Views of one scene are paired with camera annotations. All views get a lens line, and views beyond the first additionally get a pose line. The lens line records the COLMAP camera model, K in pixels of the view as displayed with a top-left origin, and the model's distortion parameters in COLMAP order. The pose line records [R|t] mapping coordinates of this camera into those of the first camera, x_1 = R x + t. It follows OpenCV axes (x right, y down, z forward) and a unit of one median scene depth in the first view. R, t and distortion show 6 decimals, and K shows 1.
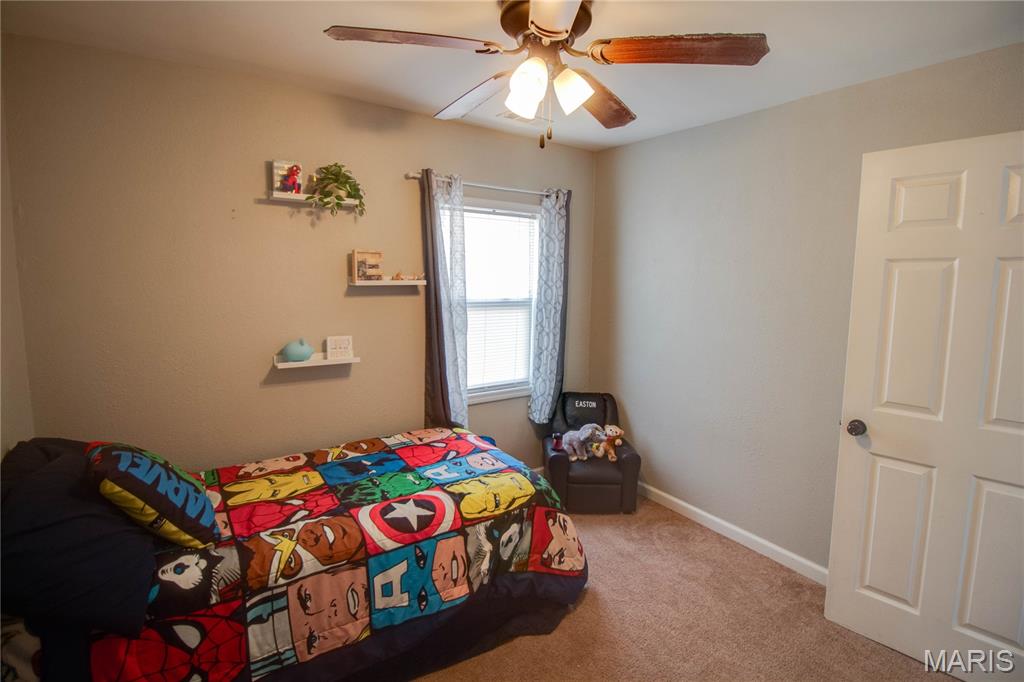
lens RADIAL K [[494.7, 0, 524.5], [0, 494.7, 326.1], [0, 0, 1]] dist [0.000181, -0.013603]
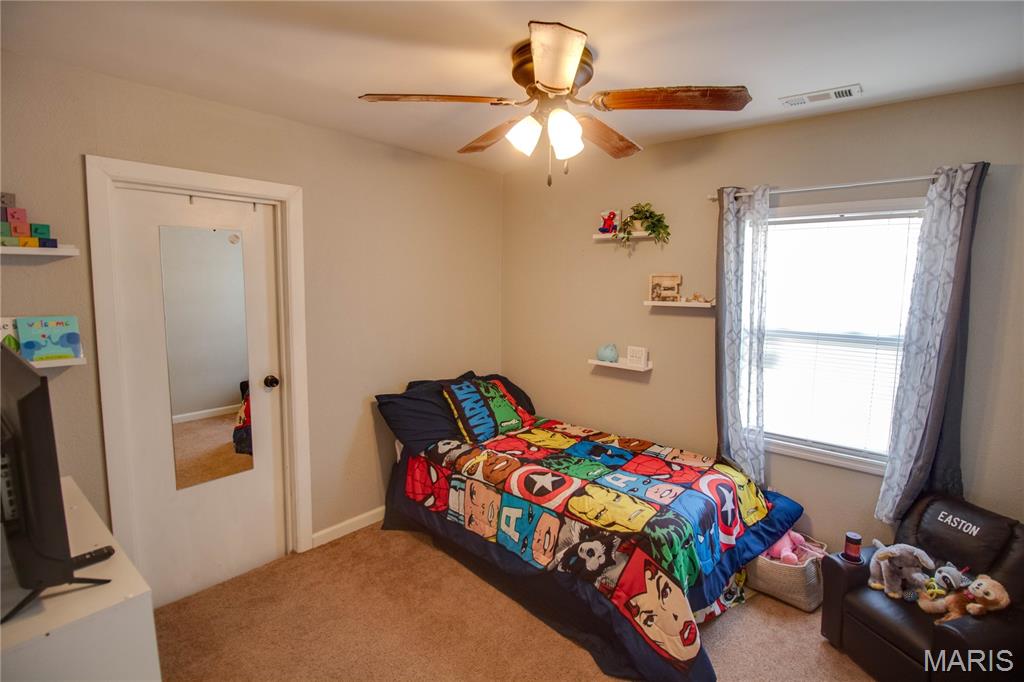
lens RADIAL K [[494.7, 0, 524.5], [0, 494.7, 326.1], [0, 0, 1]] dist [0.000181, -0.013603]
pose [[0.236058, 0.078408, -0.968570, 0.867623], [-0.111977, 0.992294, 0.053037, -0.075974], [0.965266, 0.095938, 0.243019, 0.542908]]
